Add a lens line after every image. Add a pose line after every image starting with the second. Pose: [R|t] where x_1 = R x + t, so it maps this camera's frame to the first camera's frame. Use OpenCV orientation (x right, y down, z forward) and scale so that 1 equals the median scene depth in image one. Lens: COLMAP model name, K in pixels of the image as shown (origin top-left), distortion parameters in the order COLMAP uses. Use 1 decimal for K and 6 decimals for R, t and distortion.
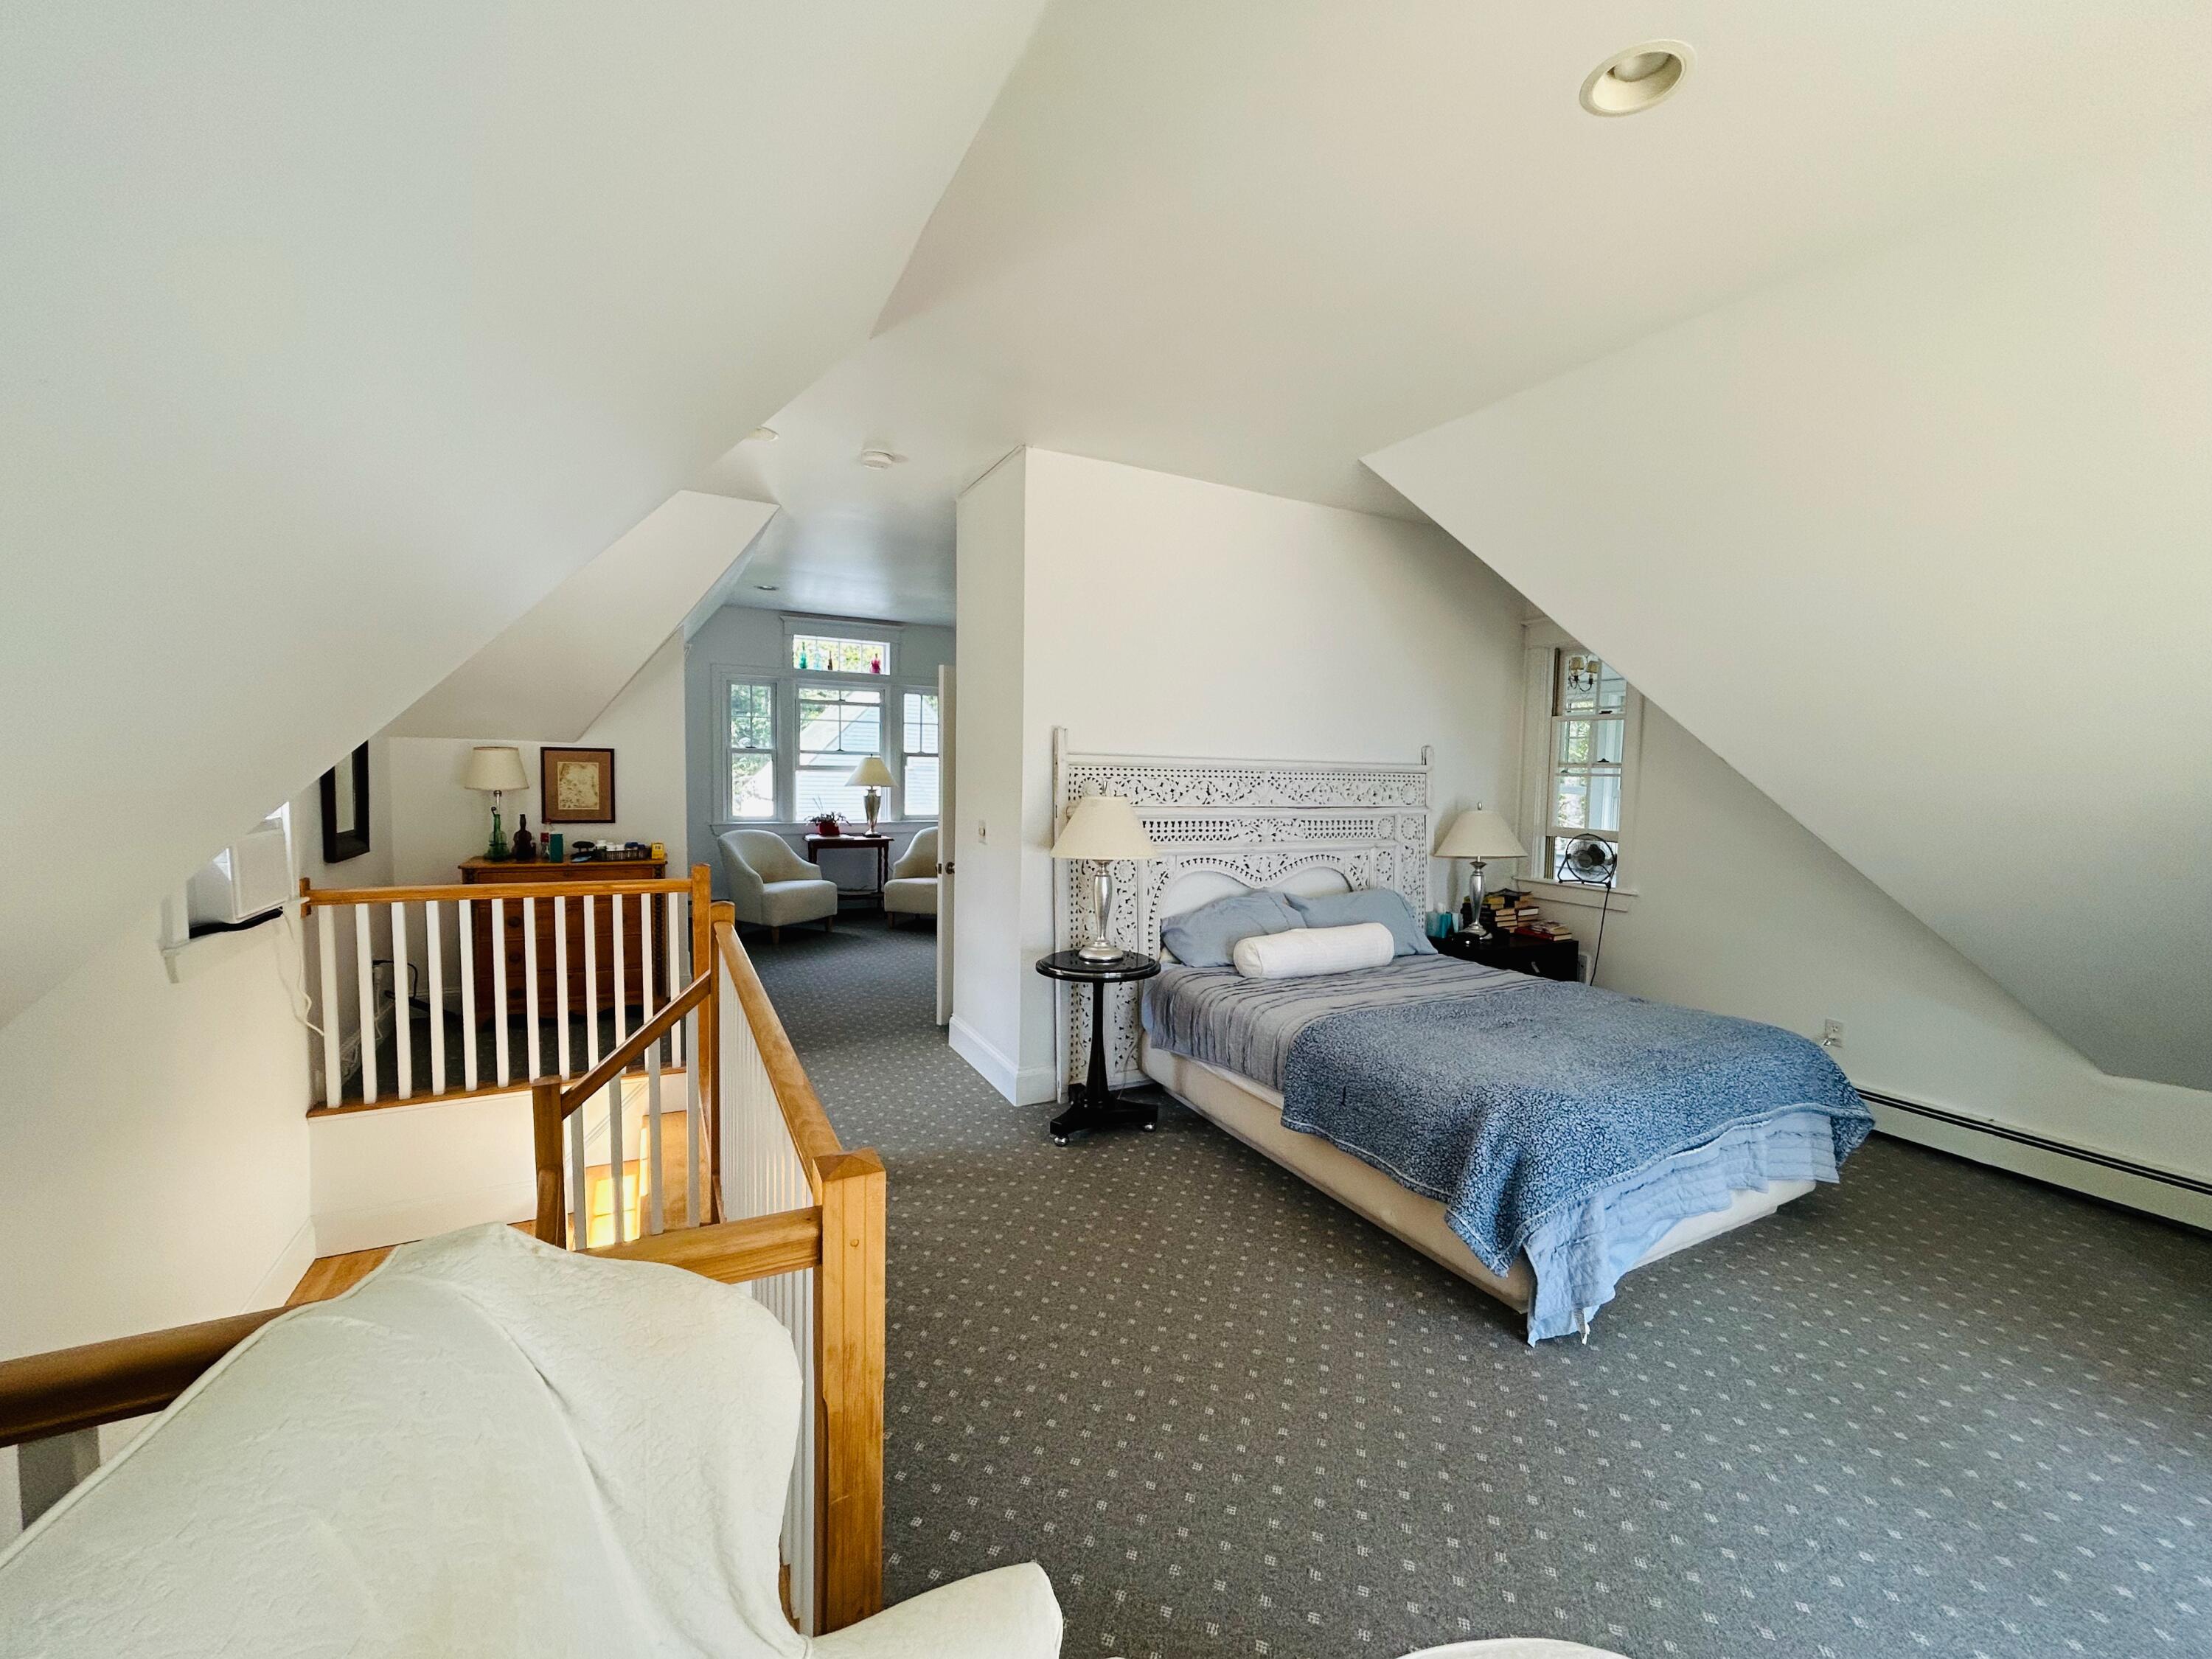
lens RADIAL K [[897.2, 0, 1111.2], [0, 897.2, 829.2], [0, 0, 1]] dist [-0.008898, 0.003429]
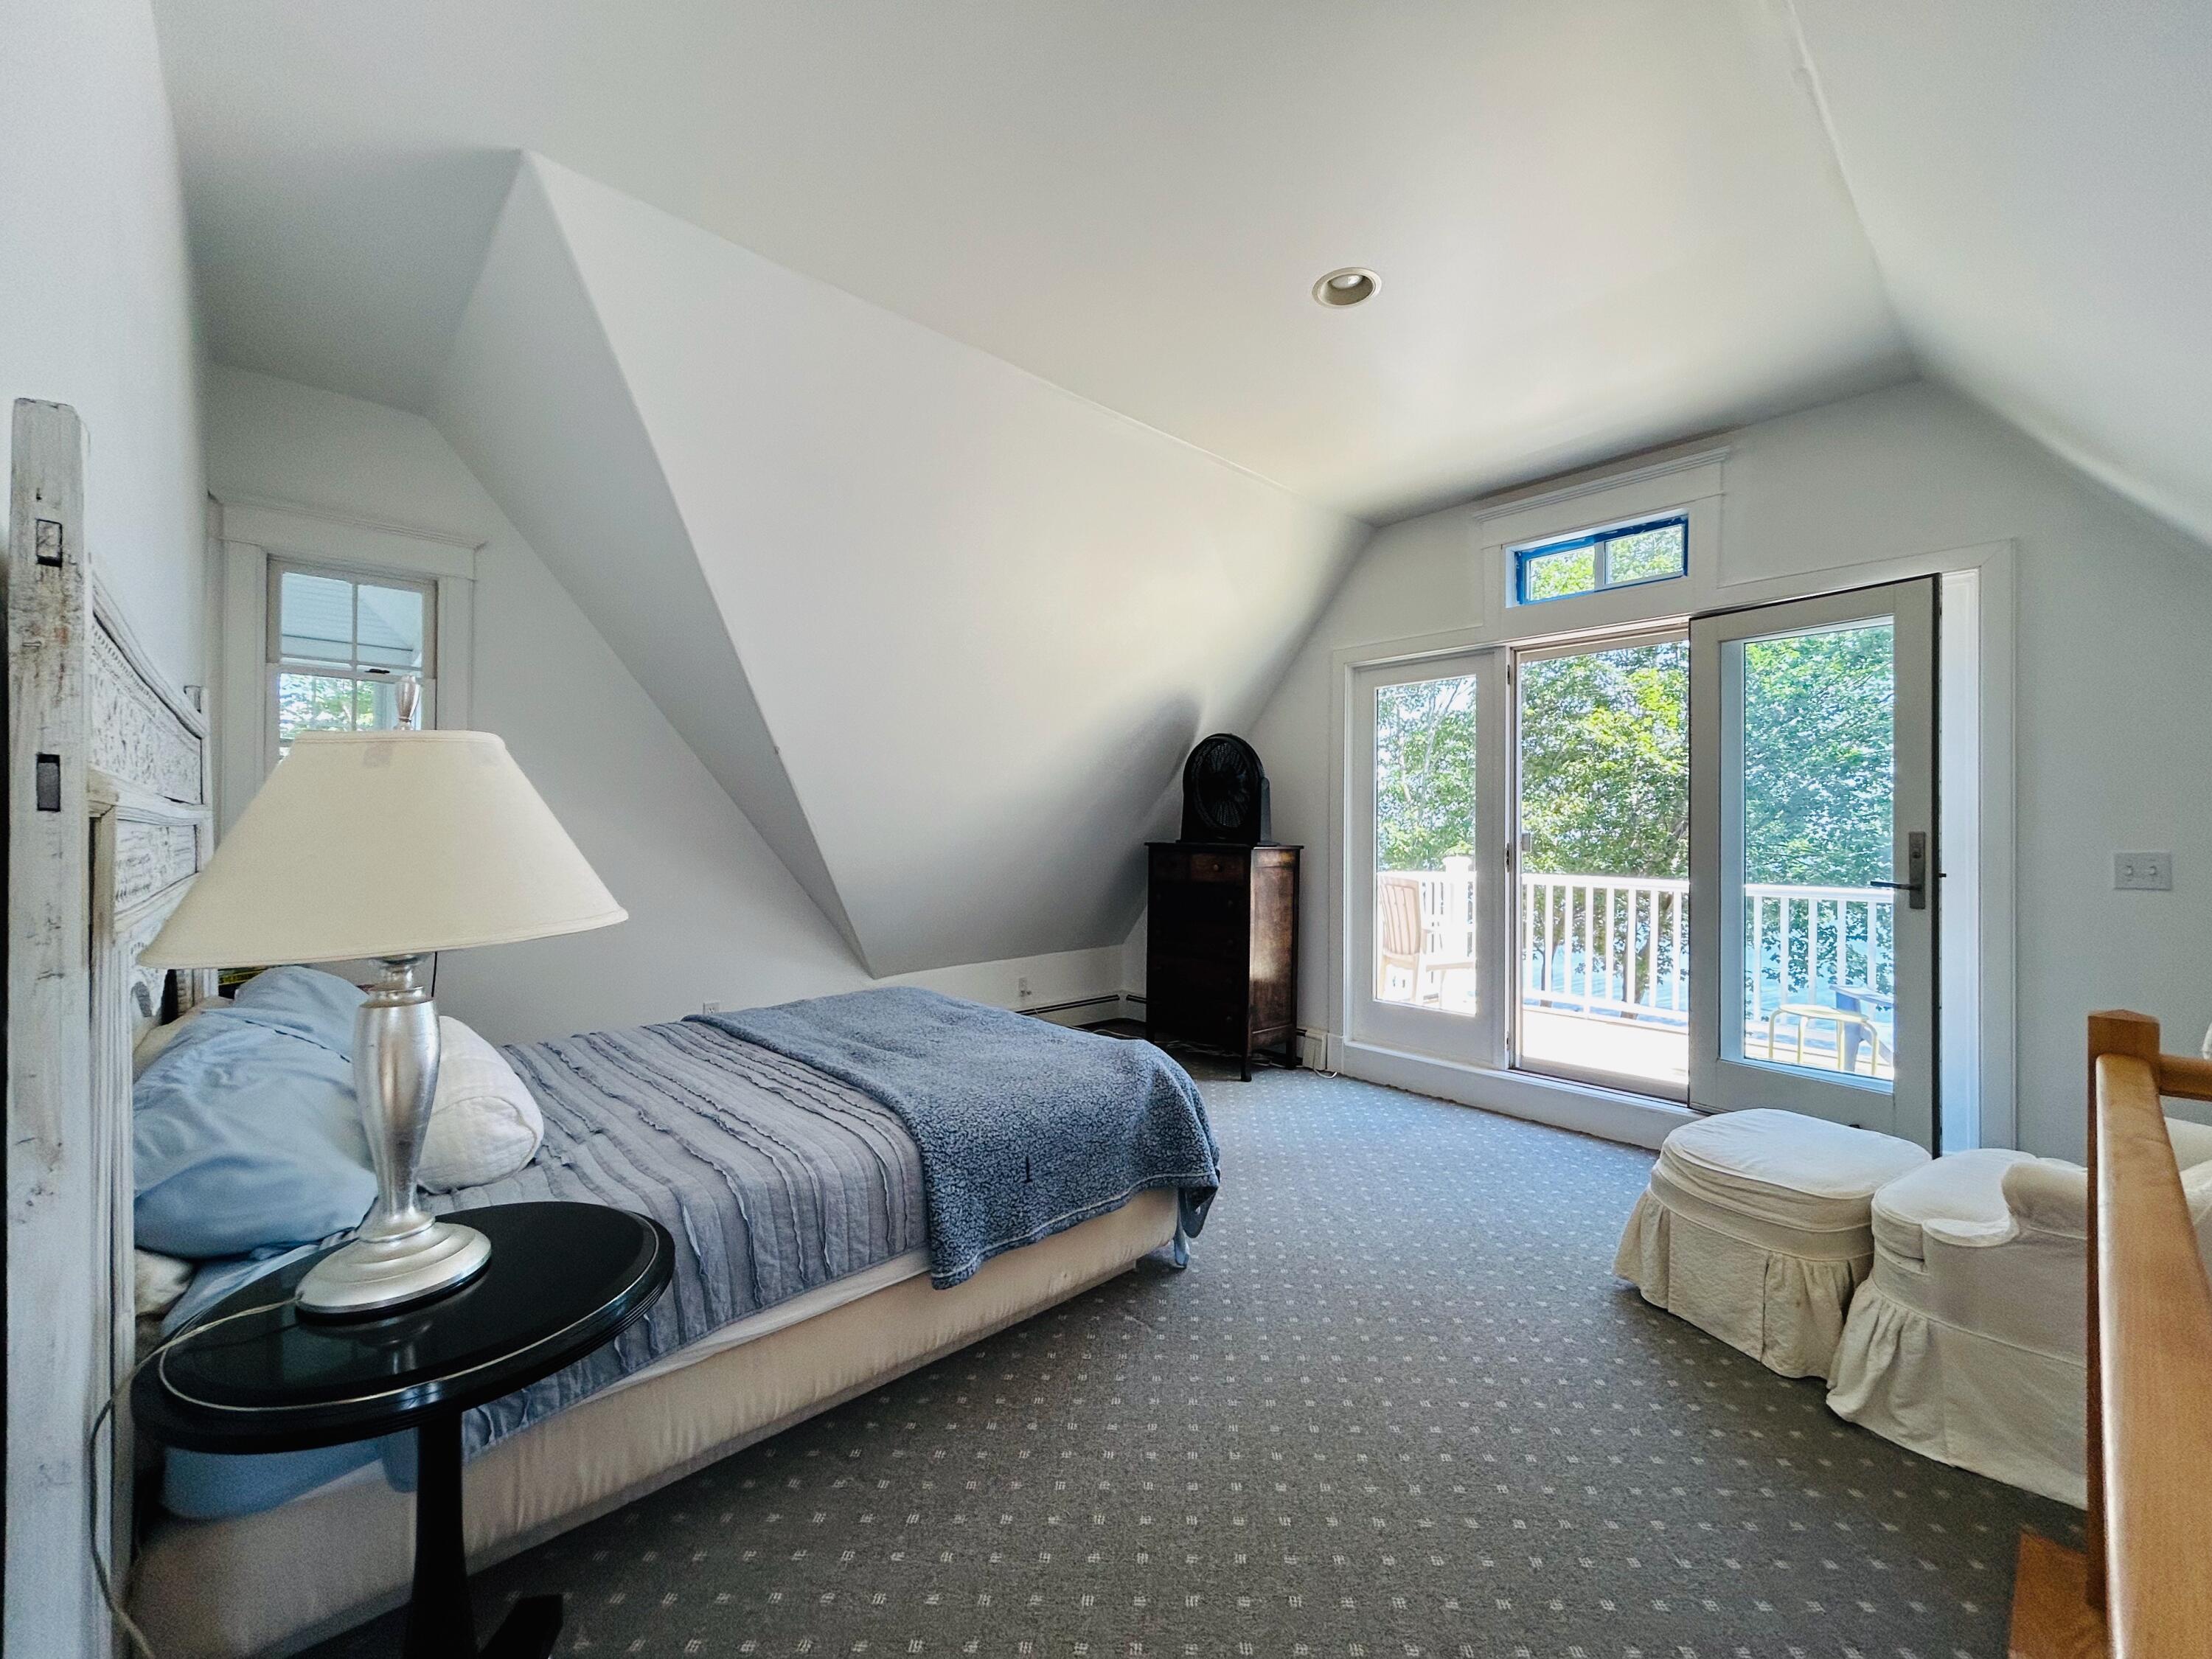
lens RADIAL K [[897.2, 0, 1111.4], [0, 897.2, 833.6], [0, 0, 1]] dist [-0.008898, 0.003429]
pose [[-0.257595, -0.019928, 0.966048, -0.431434], [0.053910, 0.997934, 0.034960, -0.000570], [-0.964748, 0.061085, -0.255988, 1.024062]]
